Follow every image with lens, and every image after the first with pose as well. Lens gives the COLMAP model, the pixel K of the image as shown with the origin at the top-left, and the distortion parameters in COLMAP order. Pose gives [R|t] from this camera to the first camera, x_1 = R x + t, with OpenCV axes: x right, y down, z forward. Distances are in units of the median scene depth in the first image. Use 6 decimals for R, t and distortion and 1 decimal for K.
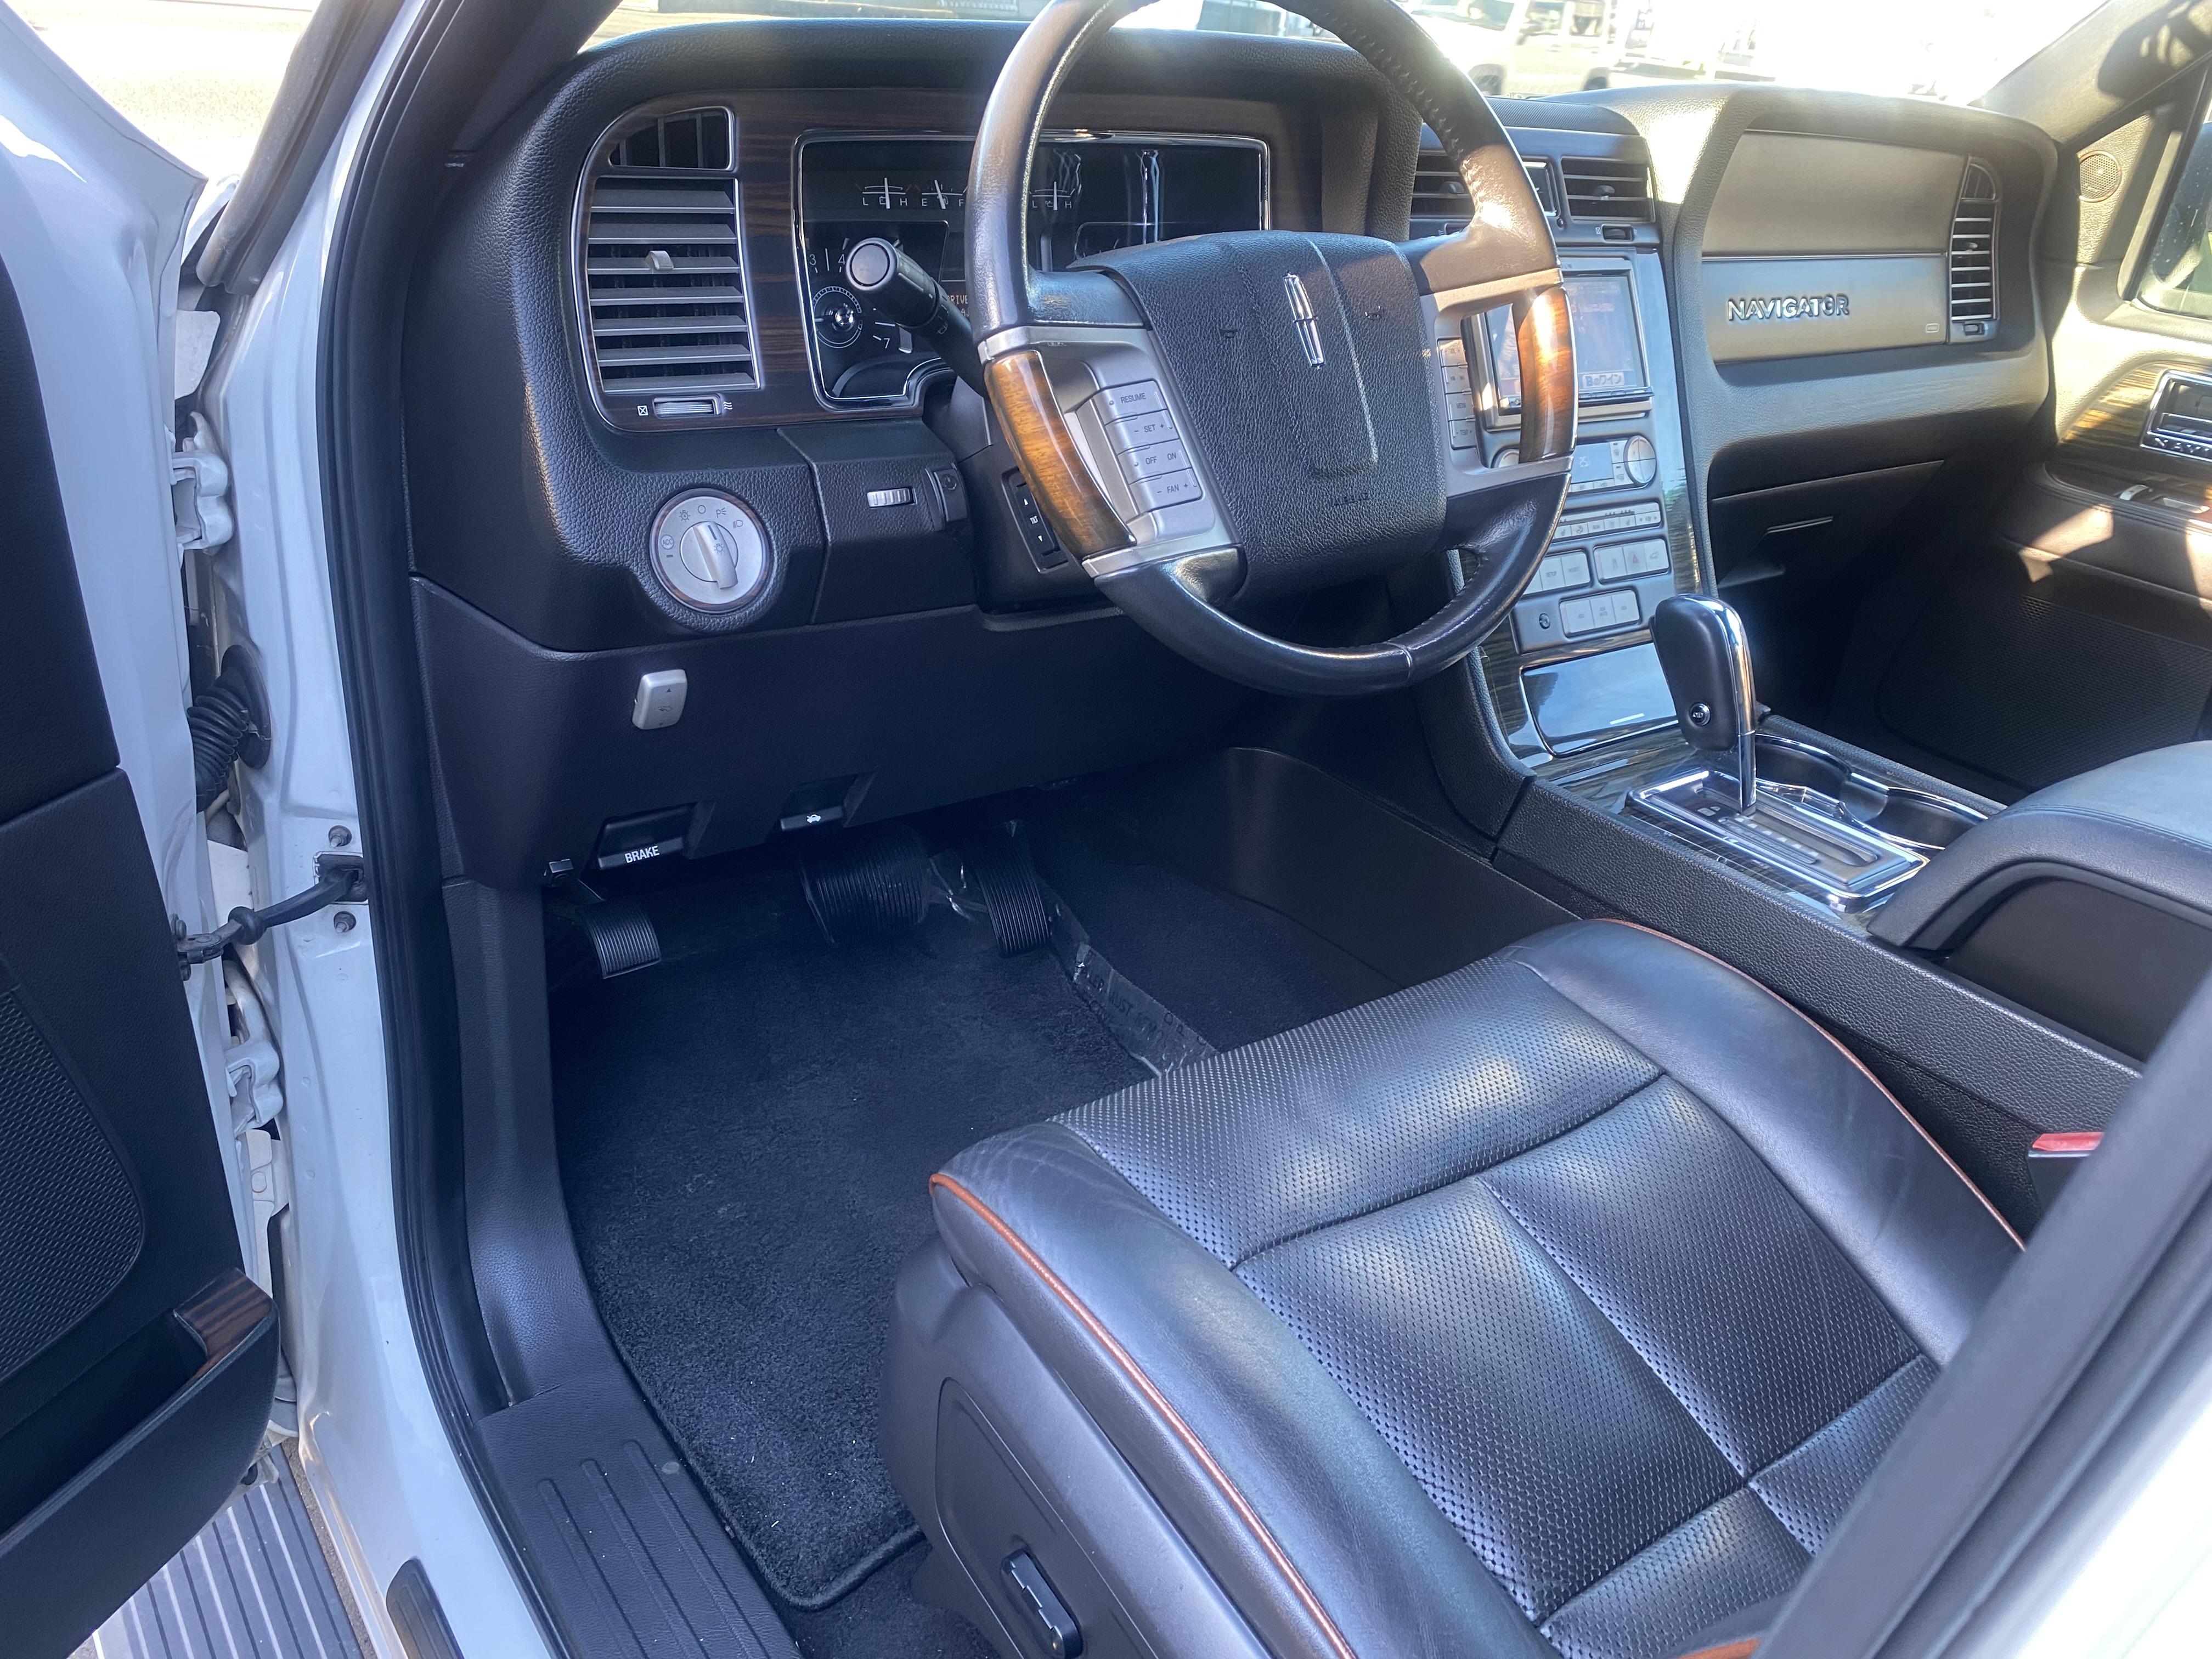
lens RADIAL K [[1686.7, 0, 1106.0], [0, 1686.7, 829.5], [0, 0, 1]] dist [0.019858, -0.001664]
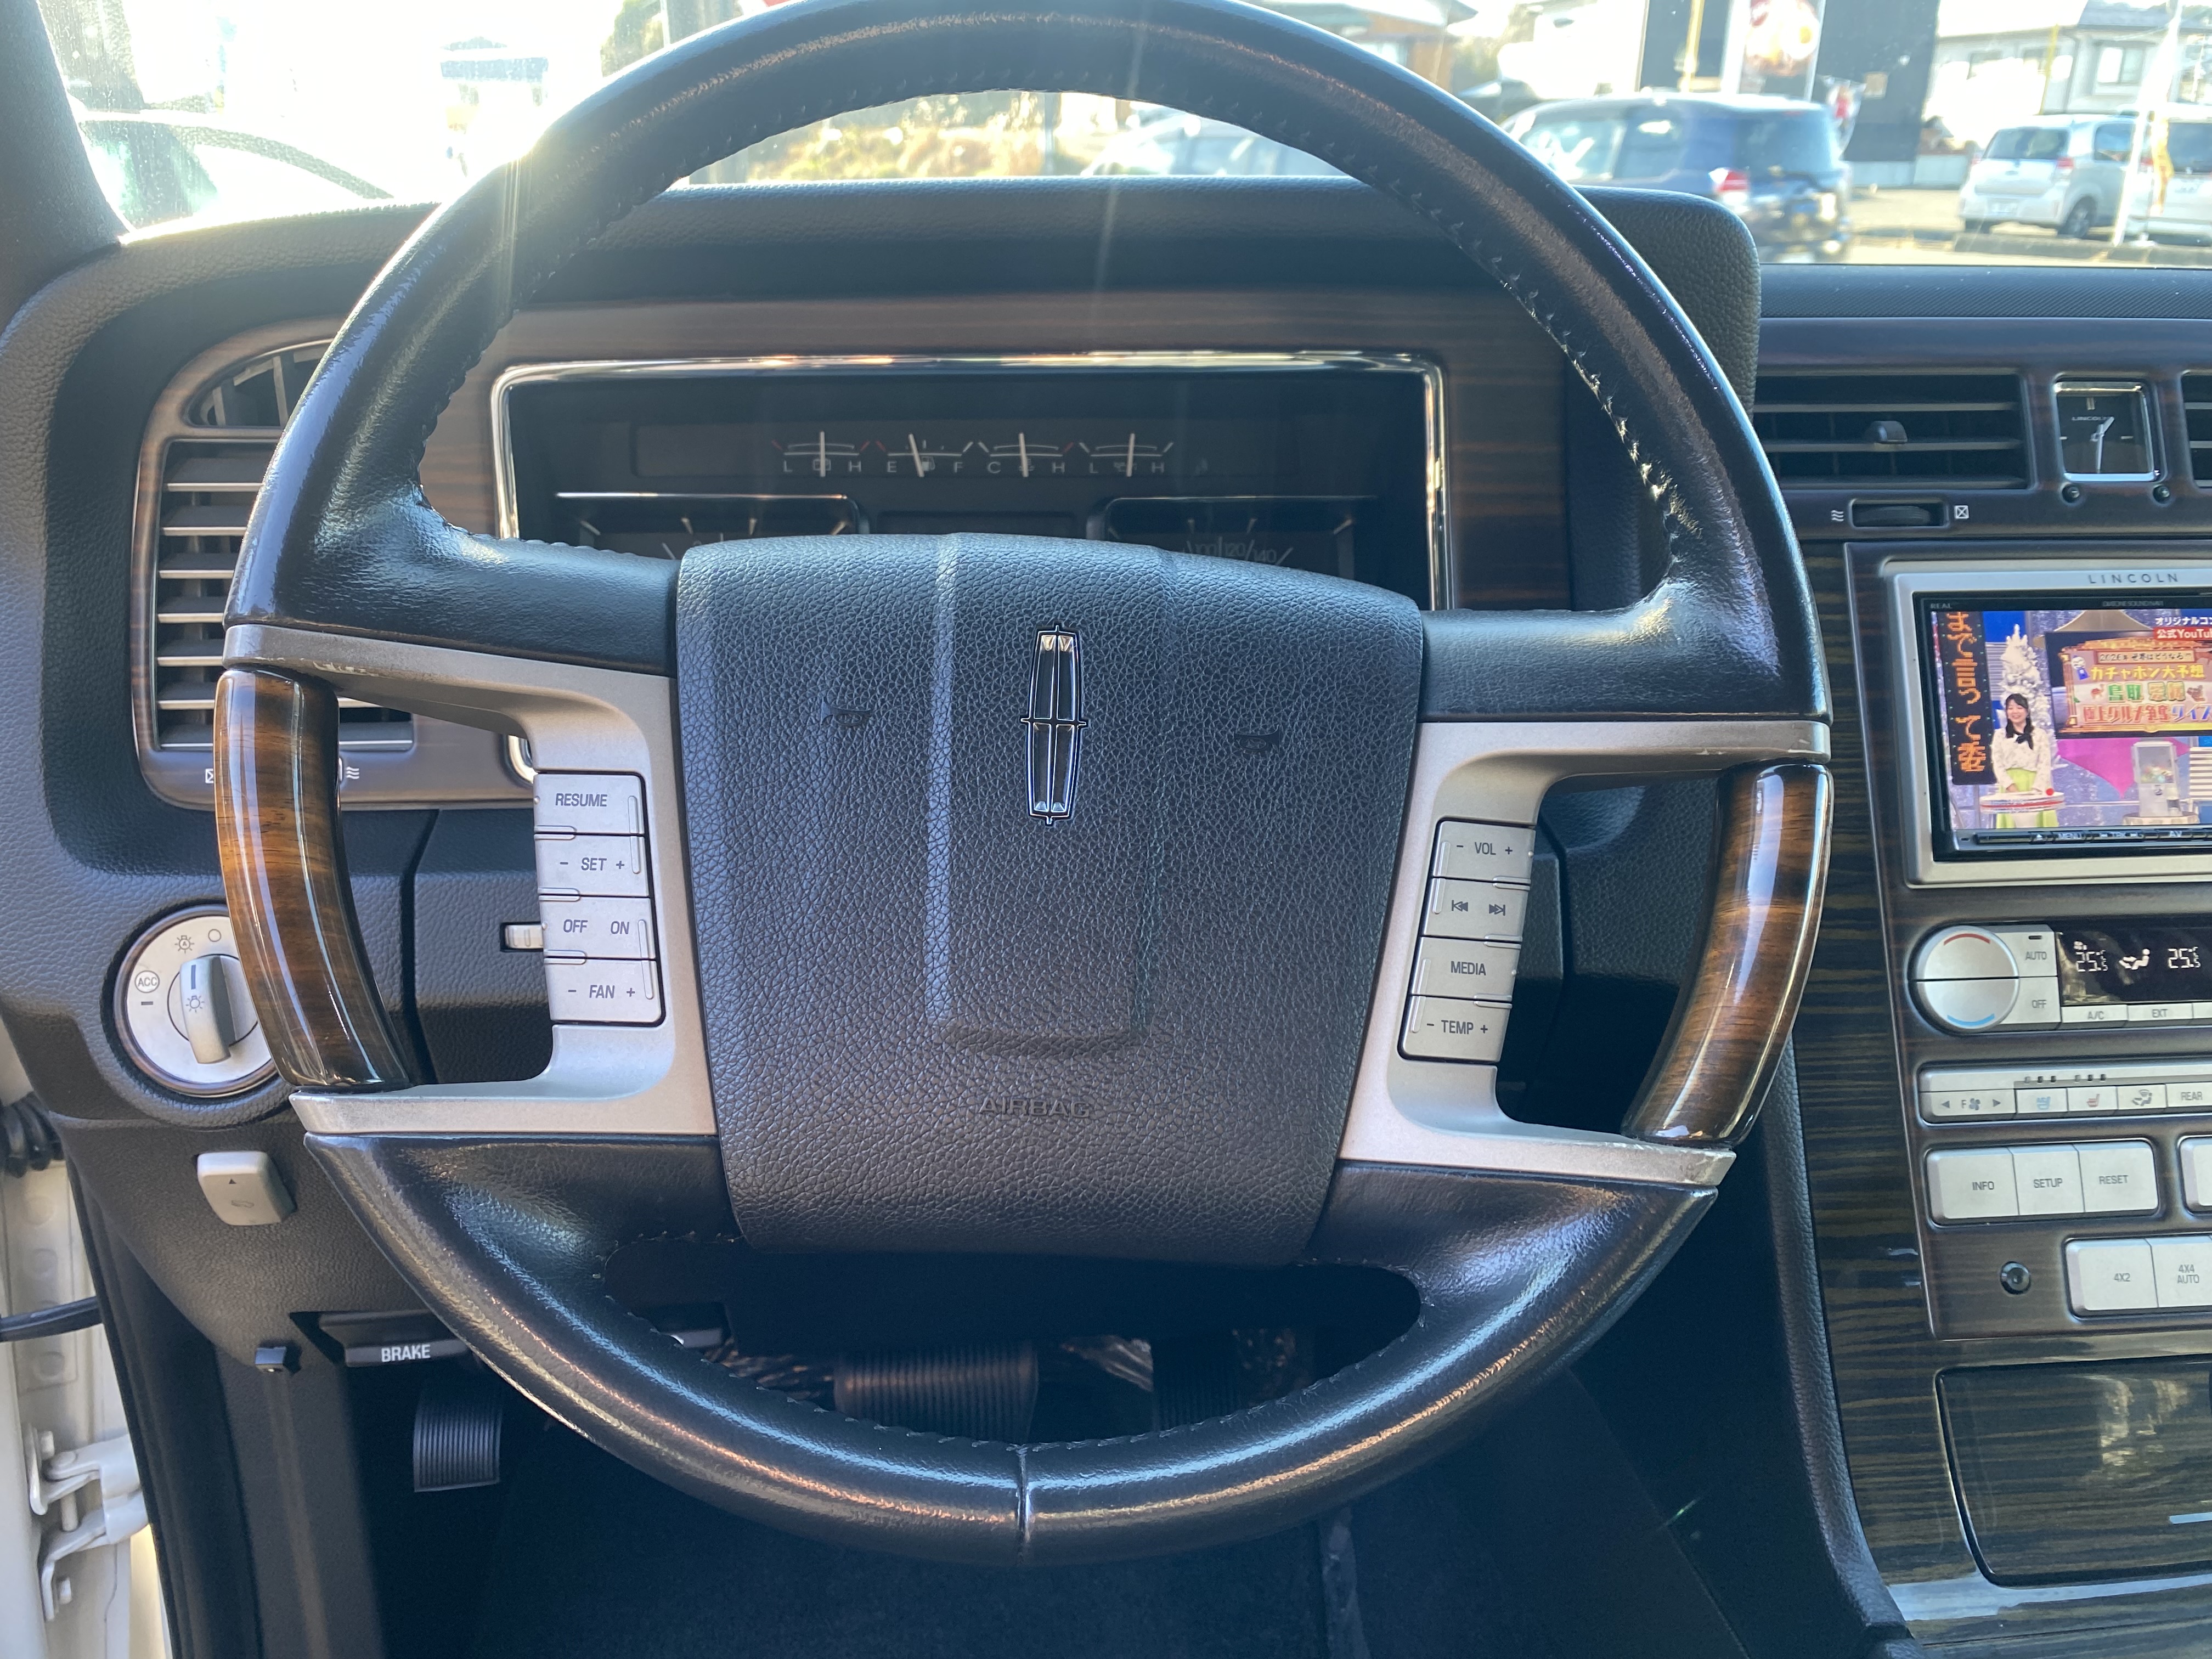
lens RADIAL K [[1686.7, 0, 1106.0], [0, 1686.7, 829.5], [0, 0, 1]] dist [0.019858, -0.001664]
pose [[0.859427, 0.109256, -0.499449, 0.307901], [-0.168809, 0.982753, -0.075497, -0.196423], [0.482586, 0.149195, 0.863048, 0.495022]]
